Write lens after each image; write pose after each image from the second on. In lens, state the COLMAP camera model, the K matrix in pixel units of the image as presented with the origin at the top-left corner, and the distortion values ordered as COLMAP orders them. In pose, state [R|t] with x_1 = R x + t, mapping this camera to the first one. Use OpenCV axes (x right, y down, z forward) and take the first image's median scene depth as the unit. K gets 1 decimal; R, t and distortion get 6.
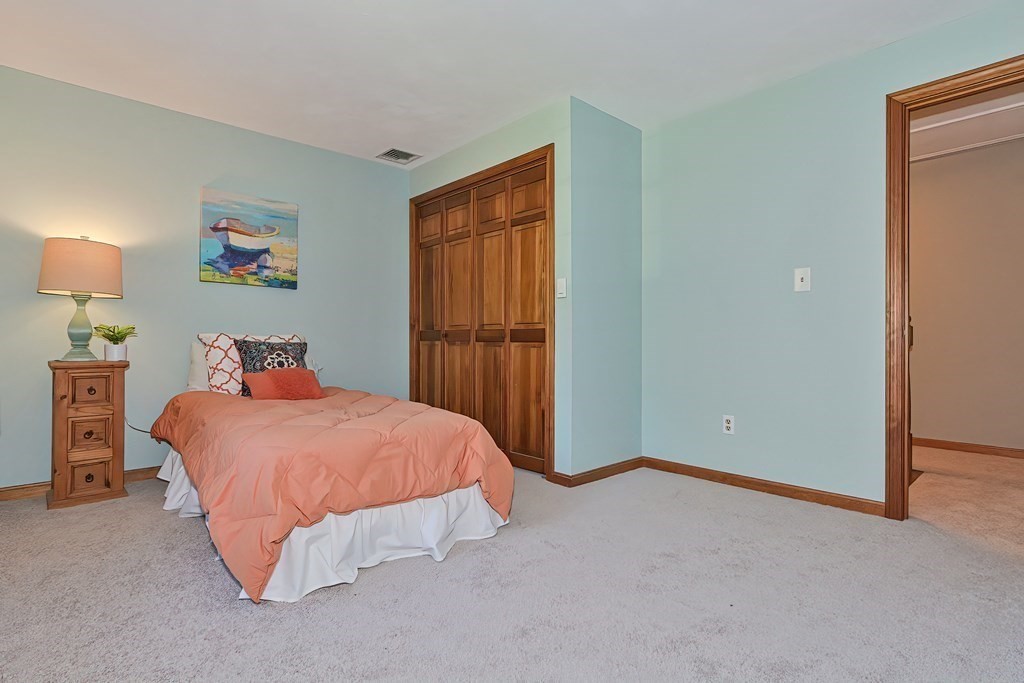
lens RADIAL K [[494.3, 0, 512.1], [0, 494.3, 336.9], [0, 0, 1]] dist [-0.001374, -0.000031]
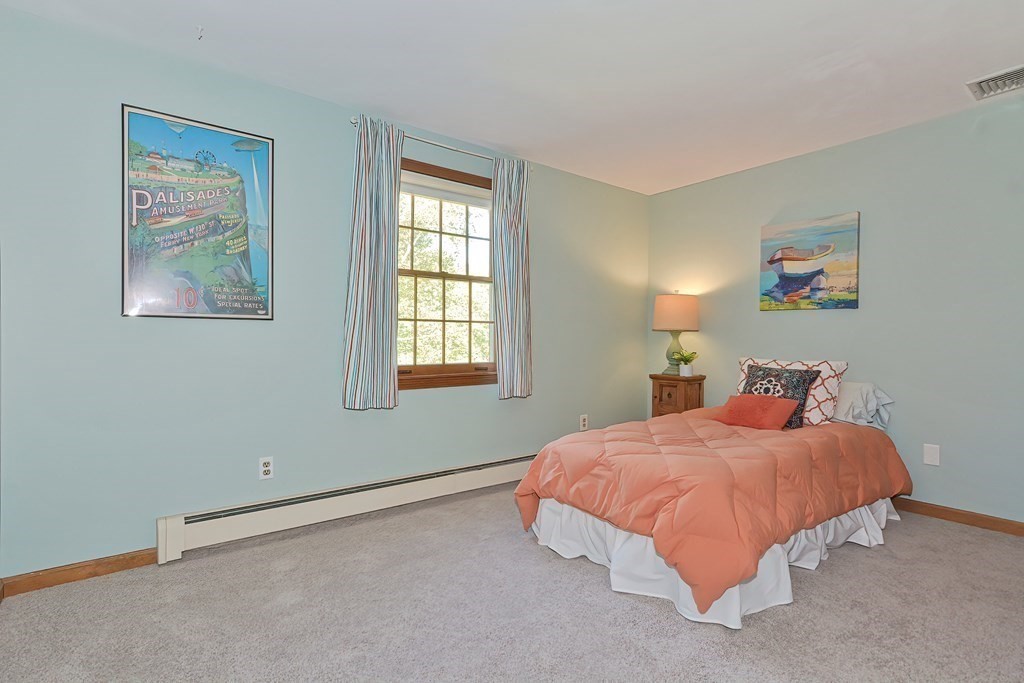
lens RADIAL K [[494.3, 0, 511.6], [0, 494.3, 341.0], [0, 0, 1]] dist [-0.001374, -0.000031]
pose [[-0.054648, -0.001289, -0.998505, 0.513690], [-0.001530, 0.999998, -0.001207, -0.040093], [0.998505, 0.001461, -0.054650, 0.477919]]
